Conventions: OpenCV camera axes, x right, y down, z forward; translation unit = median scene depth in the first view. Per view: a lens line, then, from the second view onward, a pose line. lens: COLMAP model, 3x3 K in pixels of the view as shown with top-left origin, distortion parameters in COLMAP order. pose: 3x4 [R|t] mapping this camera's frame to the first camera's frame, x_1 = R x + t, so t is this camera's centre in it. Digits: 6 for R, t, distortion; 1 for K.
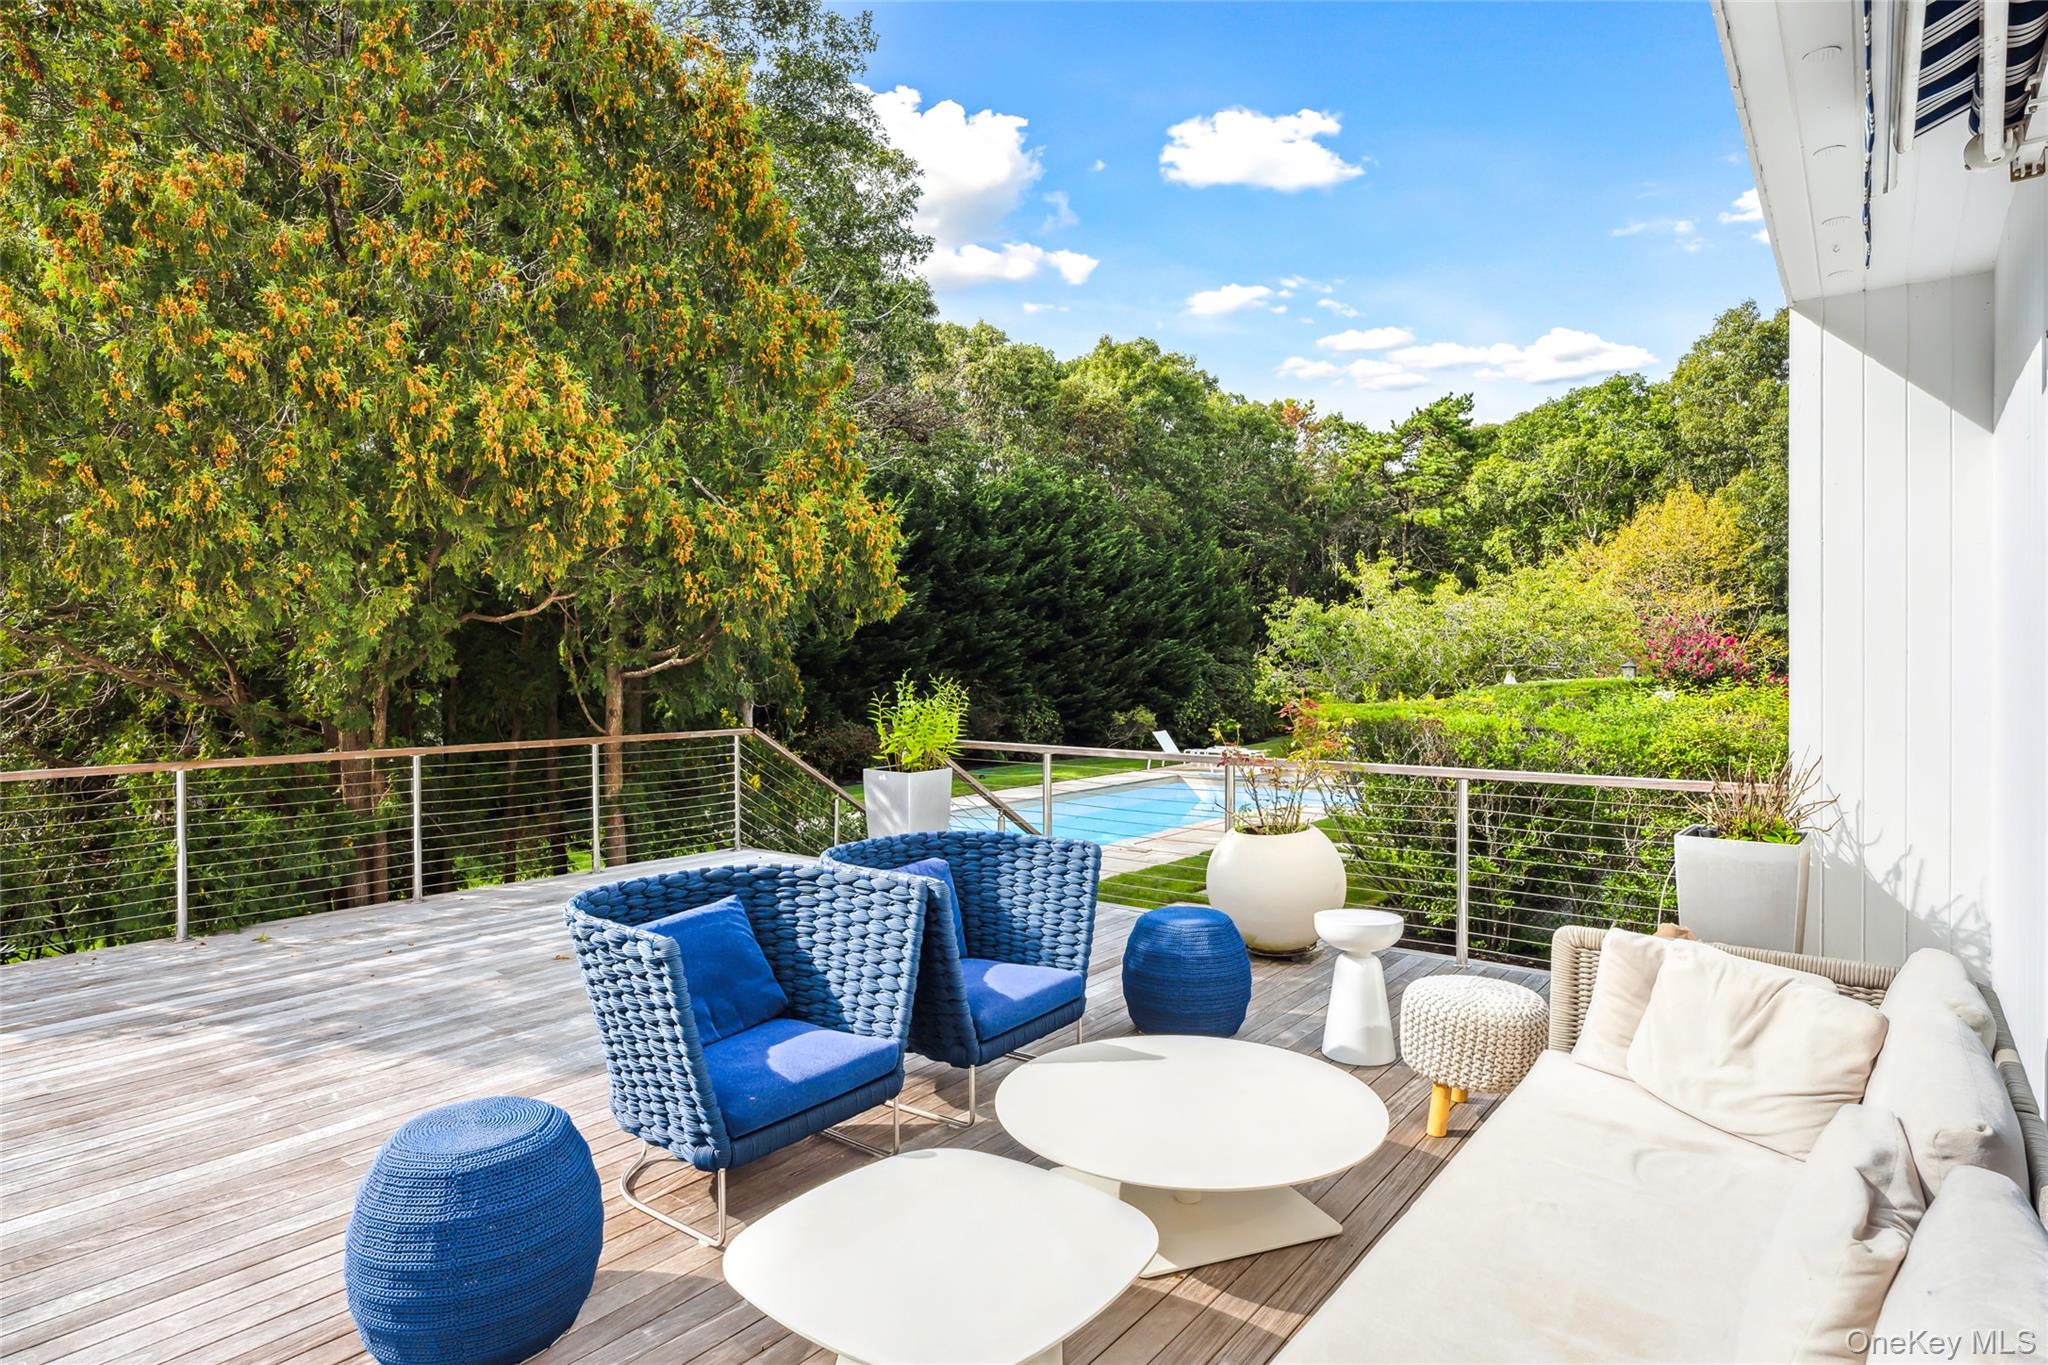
lens RADIAL K [[1090.6, 0, 1030.3], [0, 1090.6, 668.2], [0, 0, 1]] dist [-0.051796, -0.000342]
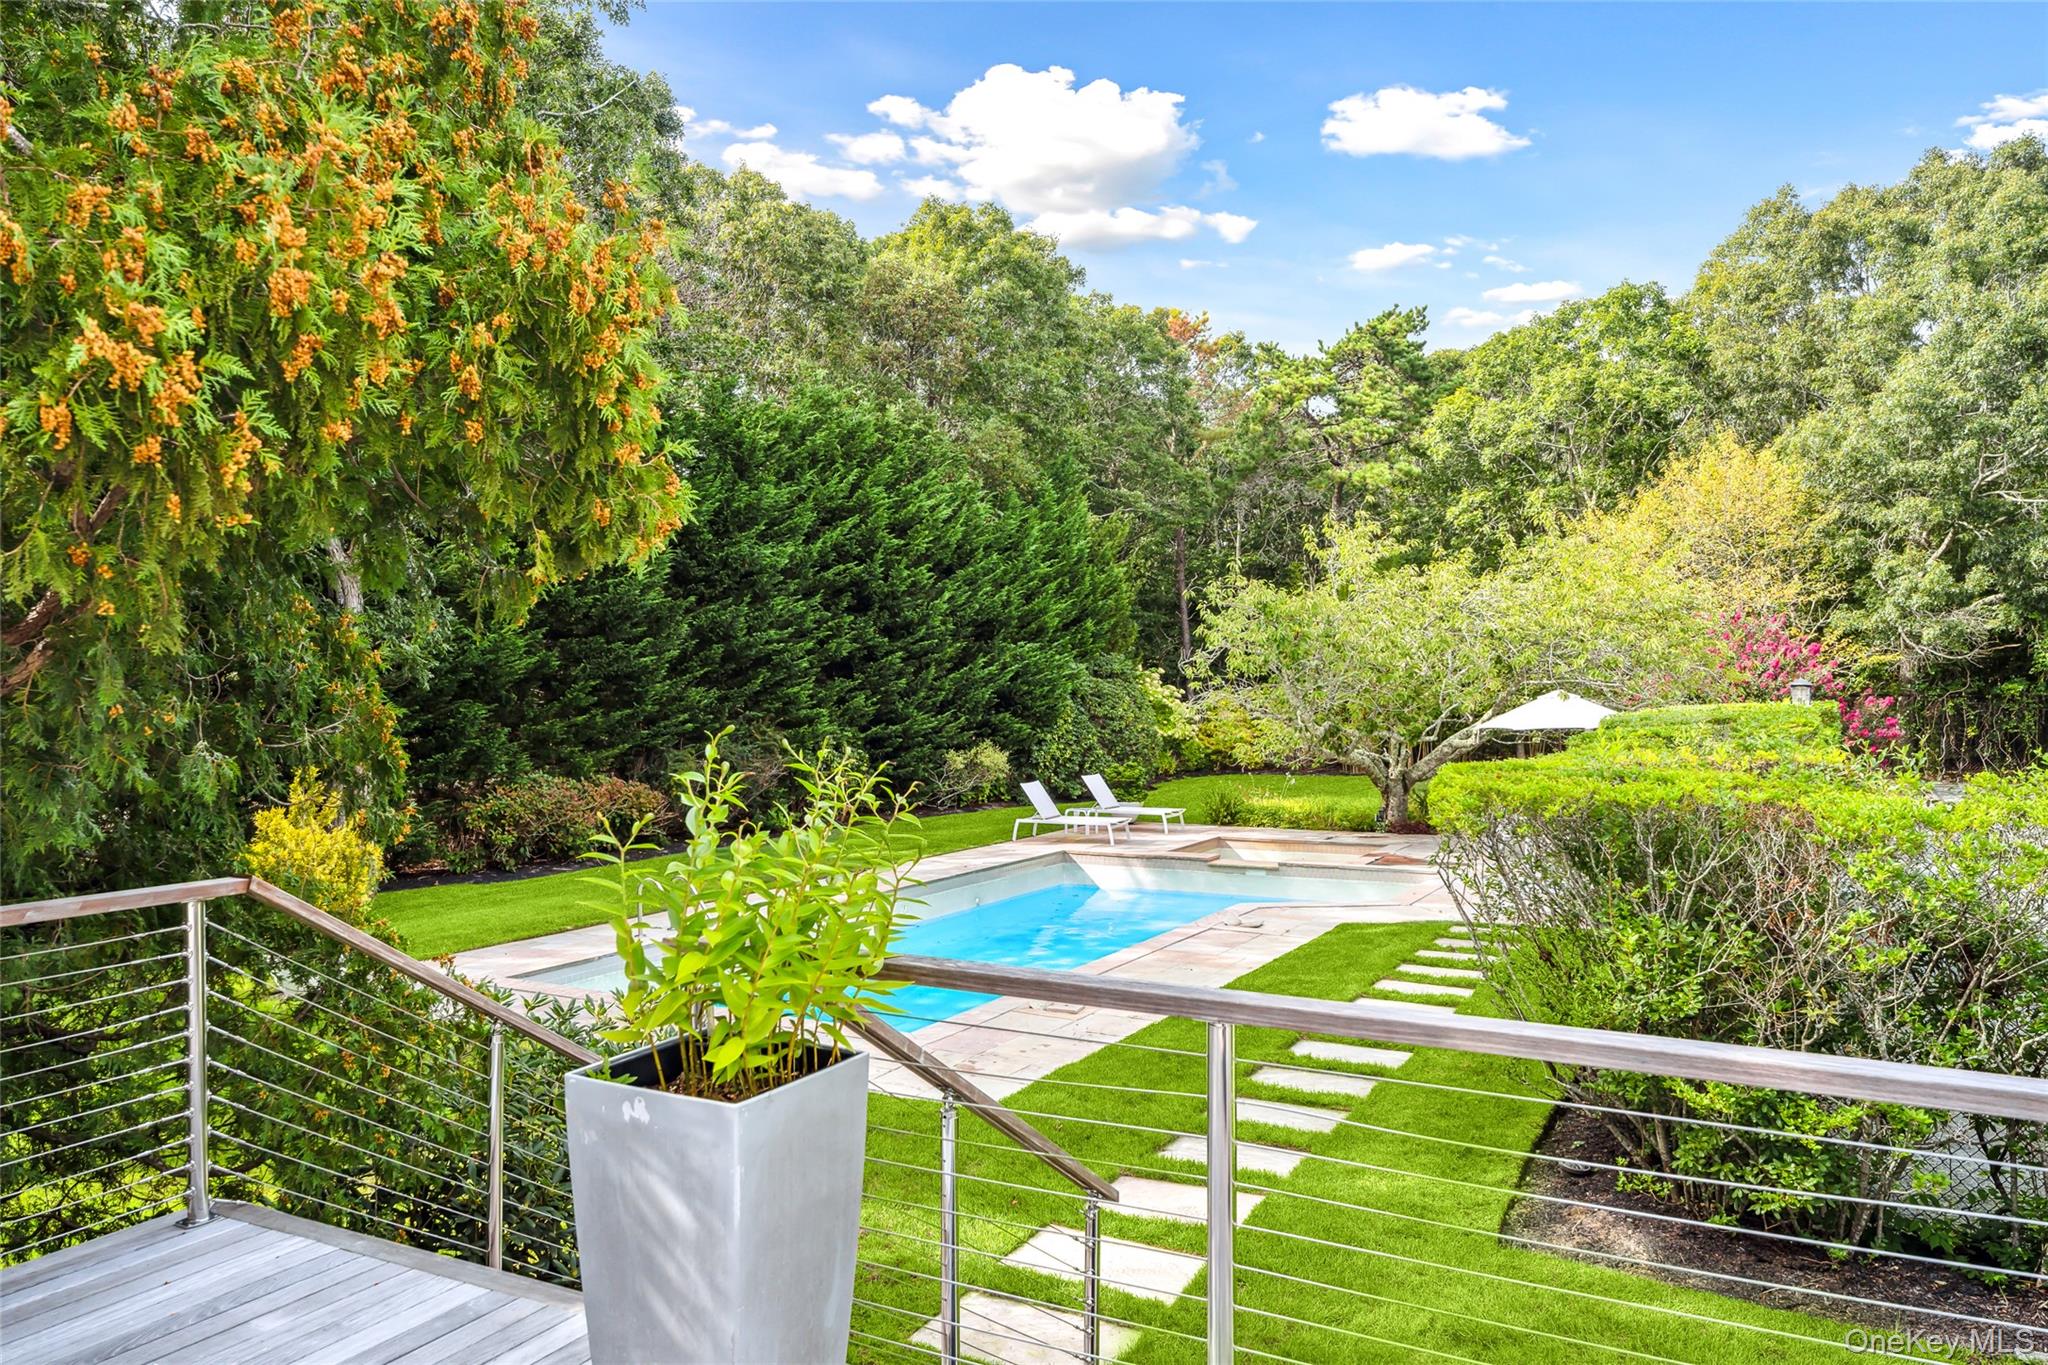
lens RADIAL K [[1445.0, 0, 1023.7], [0, 1445.0, 681.9], [0, 0, 1]] dist [-0.041234, -0.000670]
pose [[0.987668, -0.002028, 0.156552, -0.015798], [0.002076, 0.999998, -0.000144, -0.001889], [-0.156552, 0.000468, 0.987670, 0.104880]]
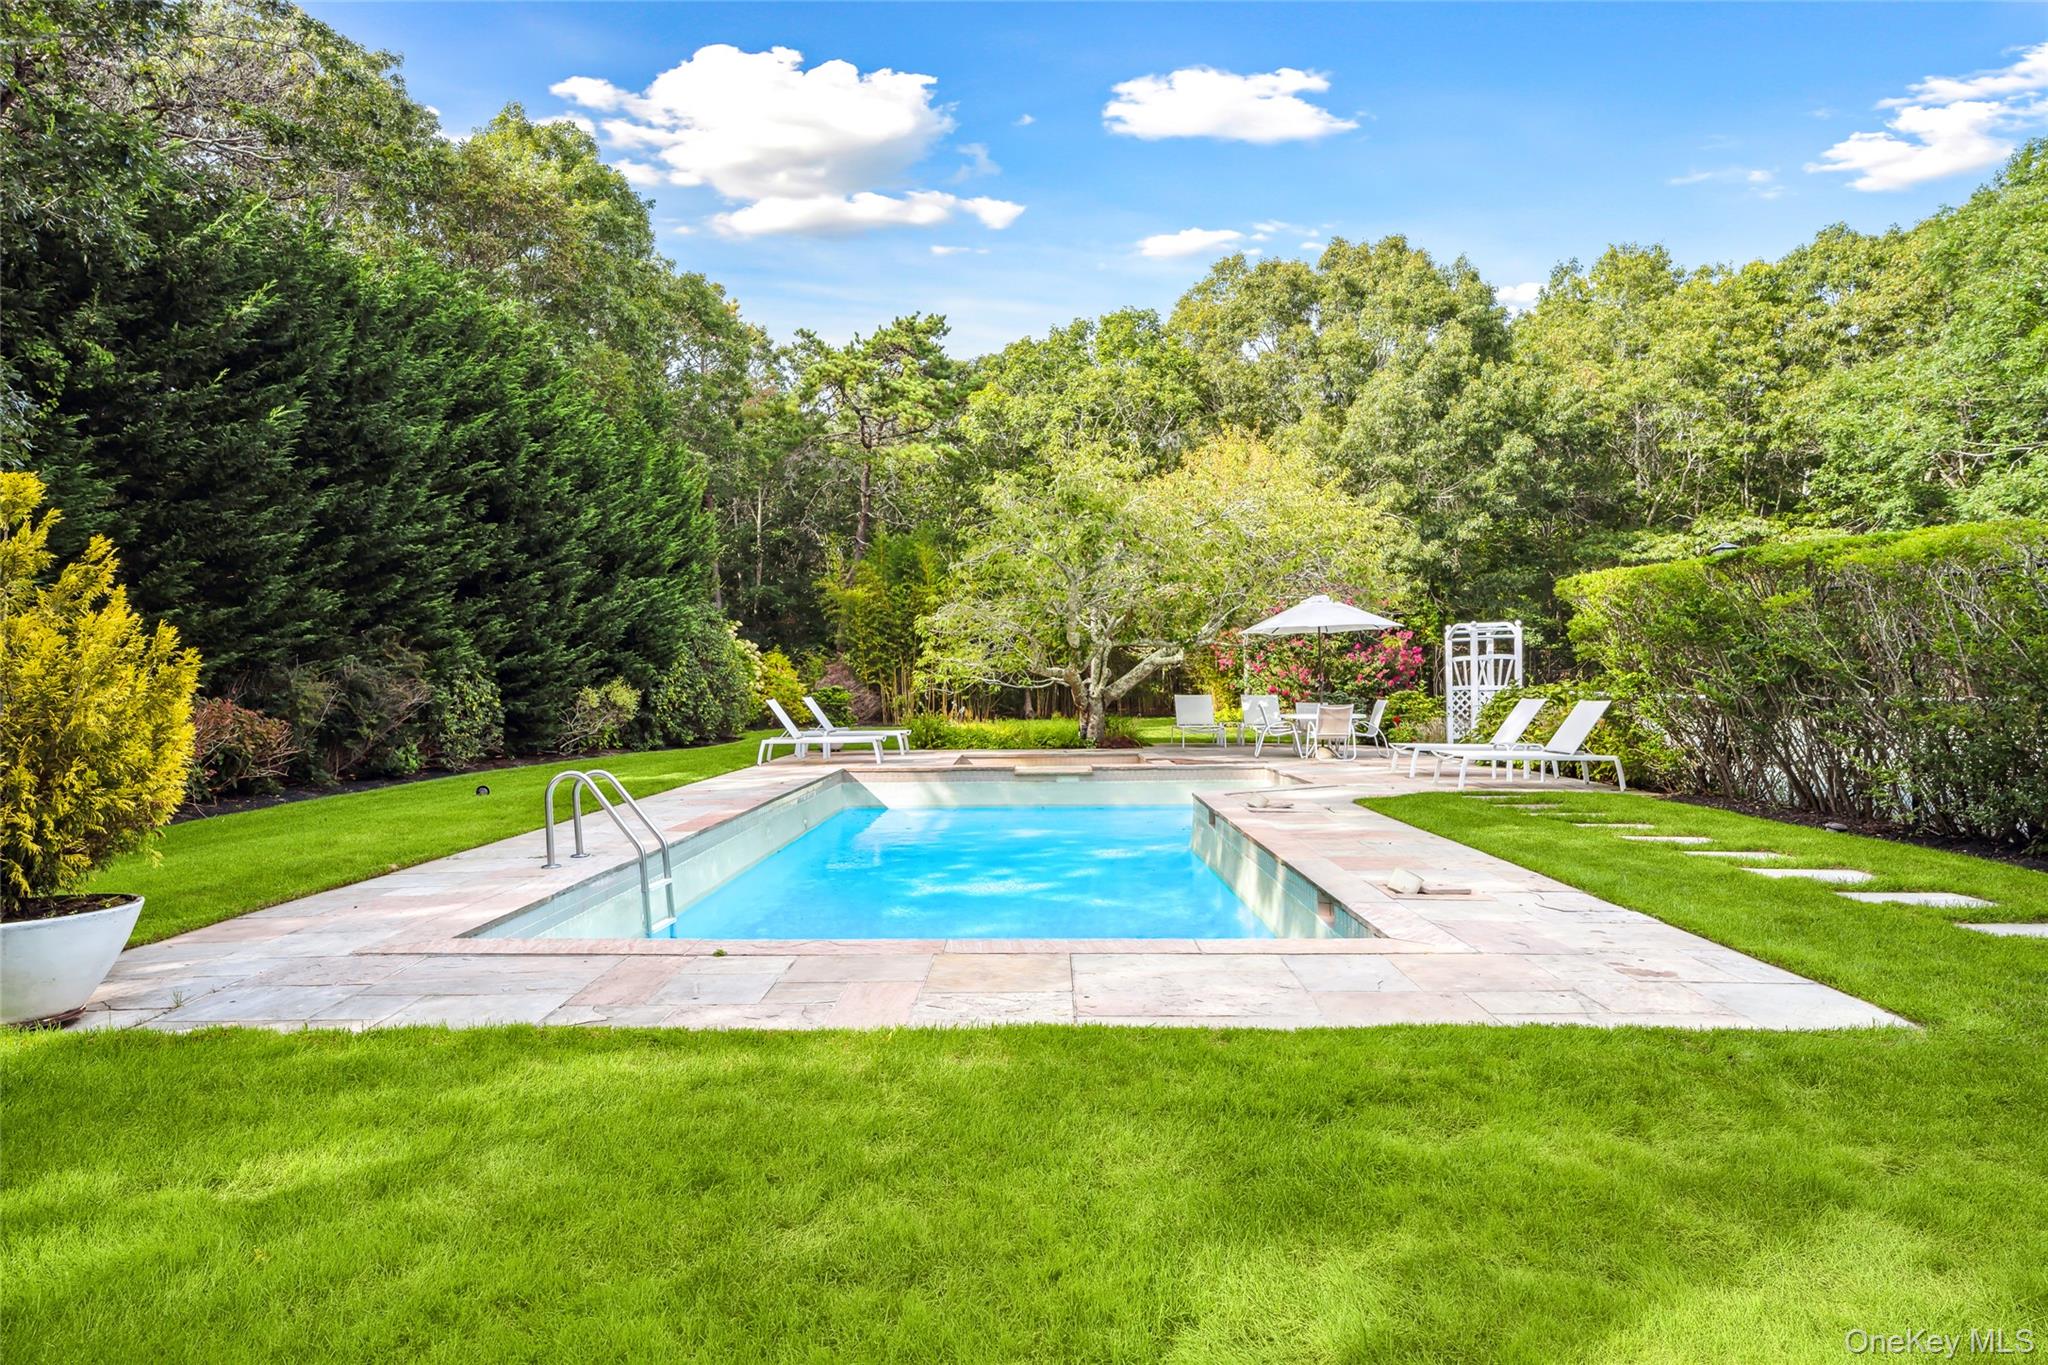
lens RADIAL K [[1189.6, 0, 1017.2], [0, 1189.6, 682.8], [0, 0, 1]] dist [-0.020397, -0.001265]
pose [[0.801621, -0.003067, 0.597824, -0.118223], [0.005121, 0.999985, -0.001737, 0.037842], [-0.597810, 0.004453, 0.801625, 0.305131]]
